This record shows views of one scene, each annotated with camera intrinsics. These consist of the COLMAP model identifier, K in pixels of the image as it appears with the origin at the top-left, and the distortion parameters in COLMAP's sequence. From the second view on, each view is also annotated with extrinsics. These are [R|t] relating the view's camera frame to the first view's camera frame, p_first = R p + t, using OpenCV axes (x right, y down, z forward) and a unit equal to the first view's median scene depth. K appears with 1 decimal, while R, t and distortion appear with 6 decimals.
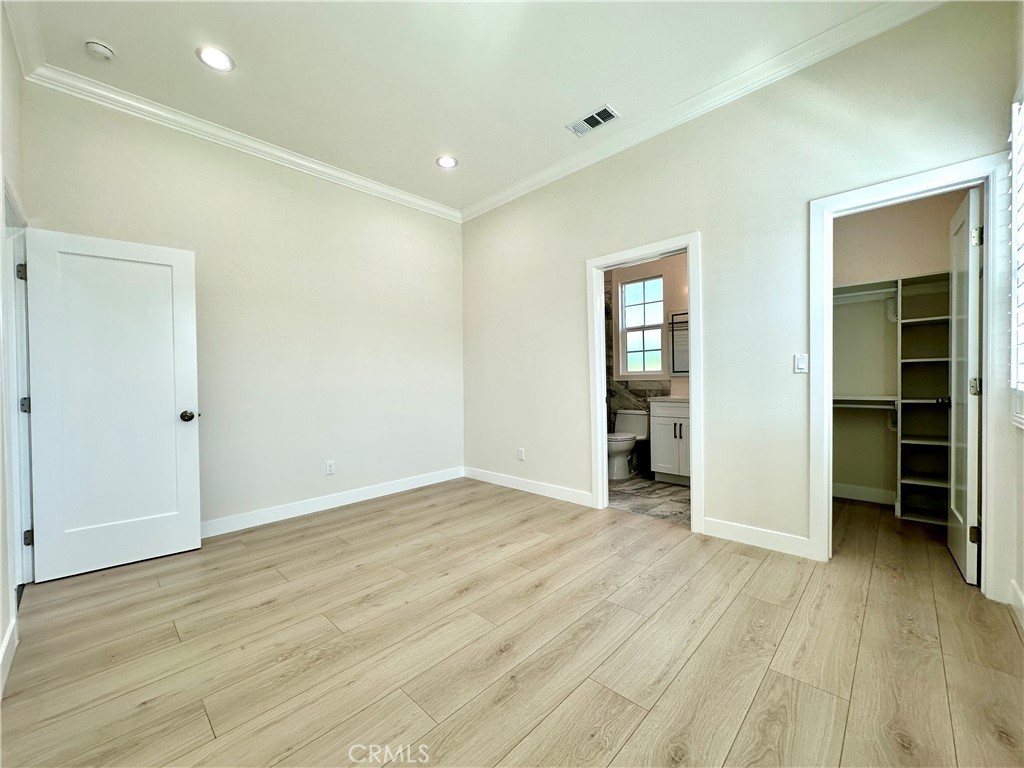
lens RADIAL K [[407.2, 0, 507.8], [0, 407.2, 380.1], [0, 0, 1]] dist [0.000978, 0.000431]
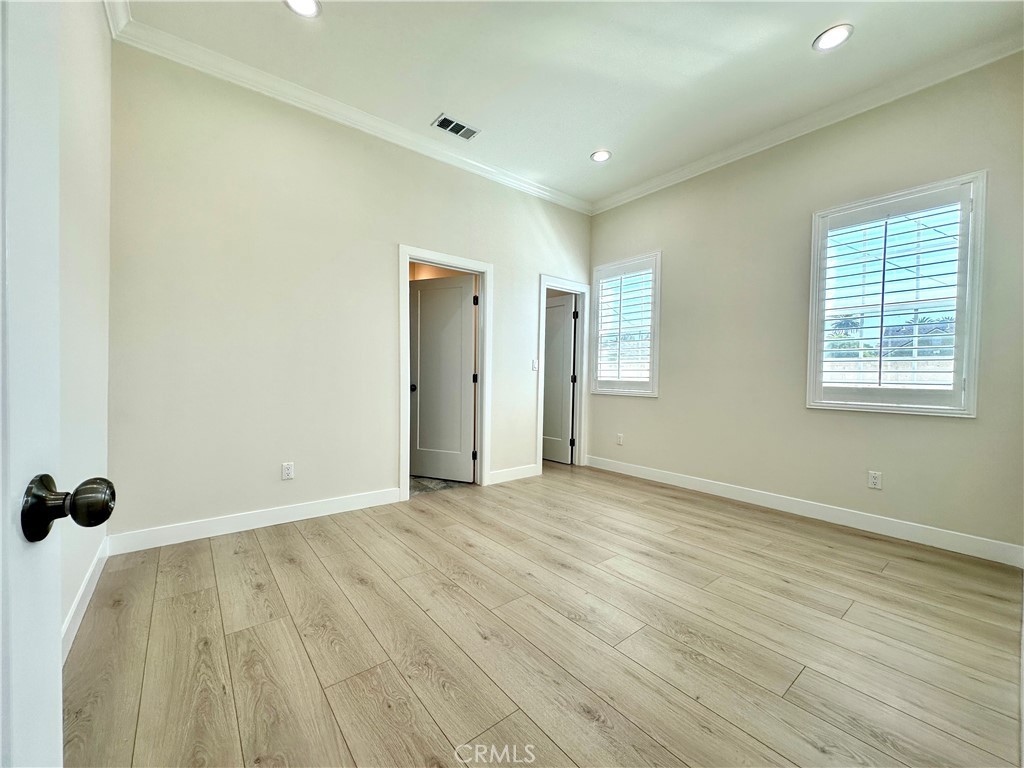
lens RADIAL K [[407.2, 0, 514.5], [0, 407.2, 384.5], [0, 0, 1]] dist [0.000978, 0.000431]
pose [[0.120239, -0.000276, 0.992745, -0.902469], [-0.017853, 0.999838, 0.002441, 0.034054], [-0.992584, -0.018017, 0.120214, 0.774503]]
